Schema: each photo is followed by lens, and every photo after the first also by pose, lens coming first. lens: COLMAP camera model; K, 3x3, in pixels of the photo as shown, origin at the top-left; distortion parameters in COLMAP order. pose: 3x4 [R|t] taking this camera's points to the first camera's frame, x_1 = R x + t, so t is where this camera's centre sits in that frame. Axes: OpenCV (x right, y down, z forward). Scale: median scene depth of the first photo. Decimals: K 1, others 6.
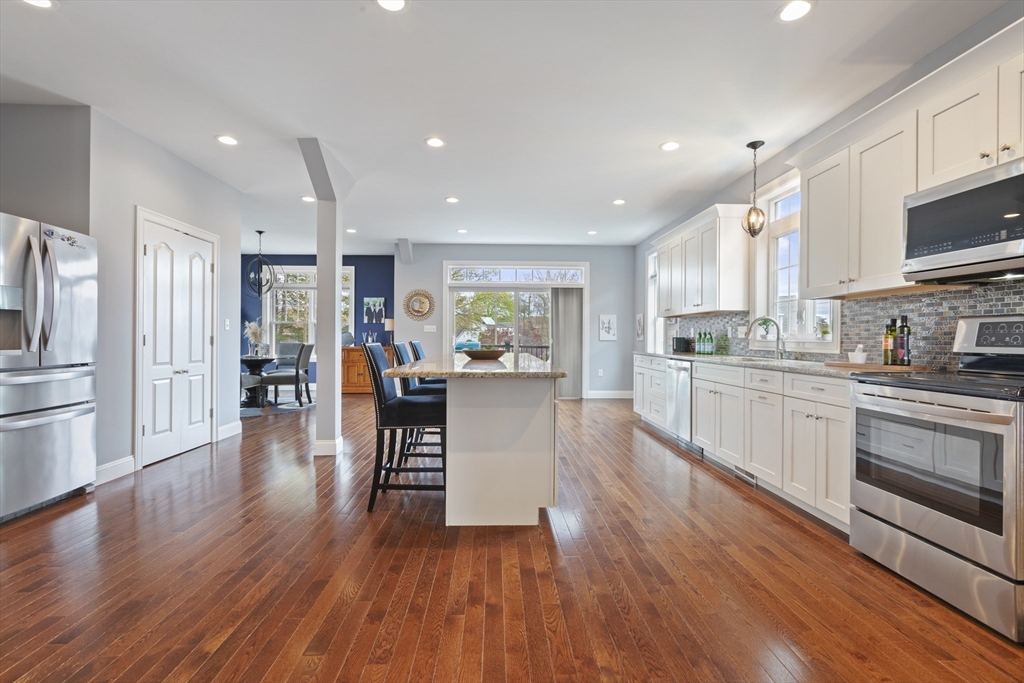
lens RADIAL K [[461.3, 0, 512.0], [0, 461.3, 341.5], [0, 0, 1]] dist [0.000071, -0.000094]
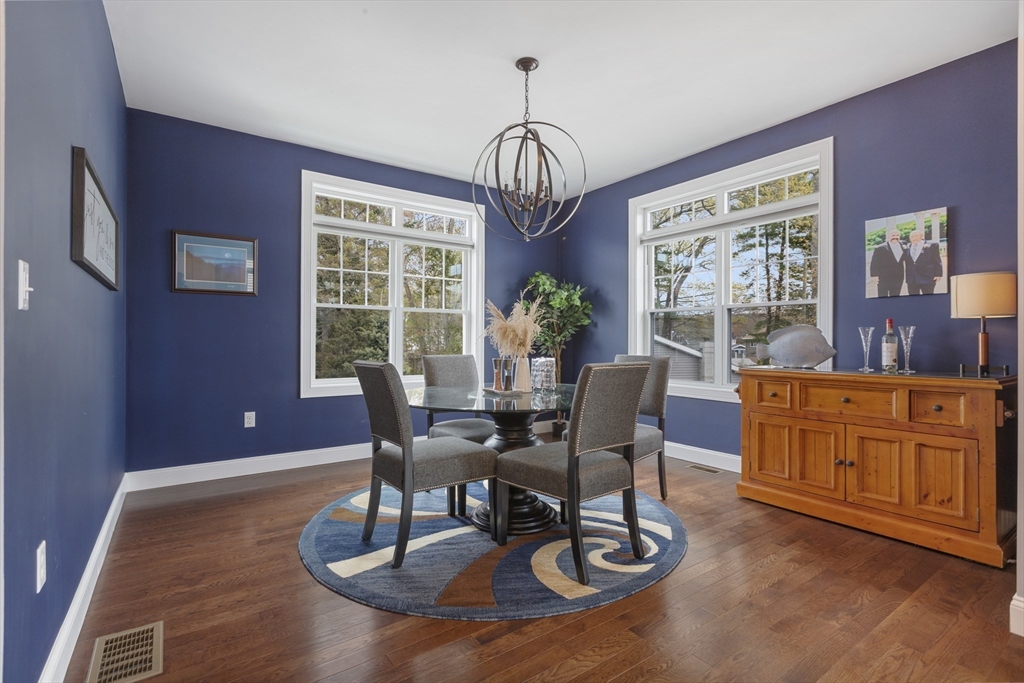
lens RADIAL K [[480.2, 0, 512.0], [0, 480.2, 341.5], [0, 0, 1]] dist [-0.001257, -0.000099]
pose [[0.547713, -0.003644, -0.836658, -0.174346], [-0.007532, 0.999929, -0.009286, -0.004493], [0.836632, 0.011388, 0.547647, 0.605889]]
